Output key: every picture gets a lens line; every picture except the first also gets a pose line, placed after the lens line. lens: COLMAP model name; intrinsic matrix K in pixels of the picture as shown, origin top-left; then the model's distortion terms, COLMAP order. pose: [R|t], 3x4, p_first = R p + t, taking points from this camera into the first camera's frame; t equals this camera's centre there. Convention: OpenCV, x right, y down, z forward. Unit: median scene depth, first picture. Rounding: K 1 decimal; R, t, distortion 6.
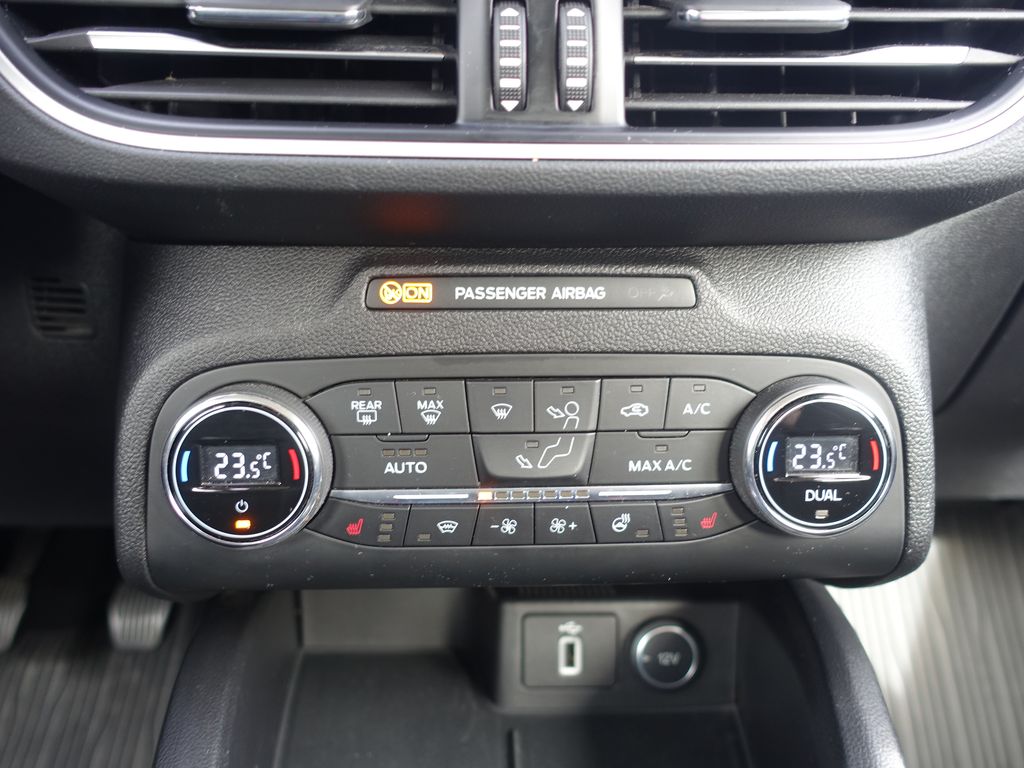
lens RADIAL K [[765.0, 0, 512.0], [0, 765.0, 384.0], [0, 0, 1]] dist [-0.015923, 0.004350]
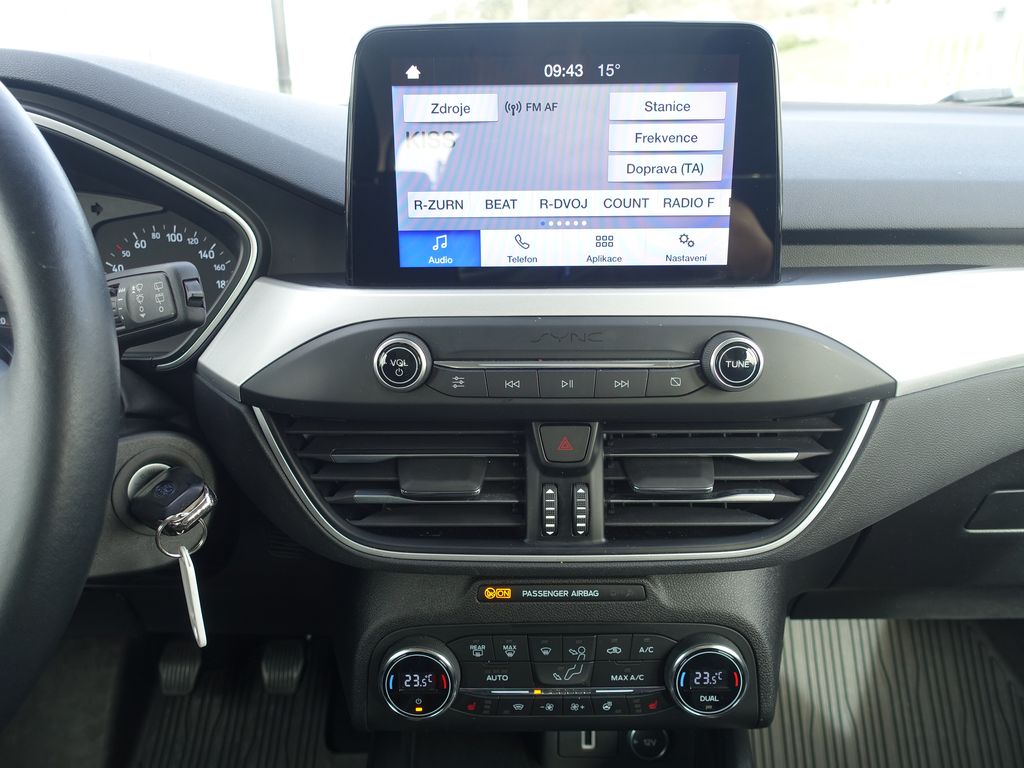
lens RADIAL K [[765.0, 0, 512.0], [0, 765.0, 384.0], [0, 0, 1]] dist [-0.015923, 0.004350]
pose [[0.998525, -0.000472, -0.054296, 0.006449], [0.002186, 0.999501, 0.031506, -0.716015], [0.054254, -0.031578, 0.998028, -0.949050]]
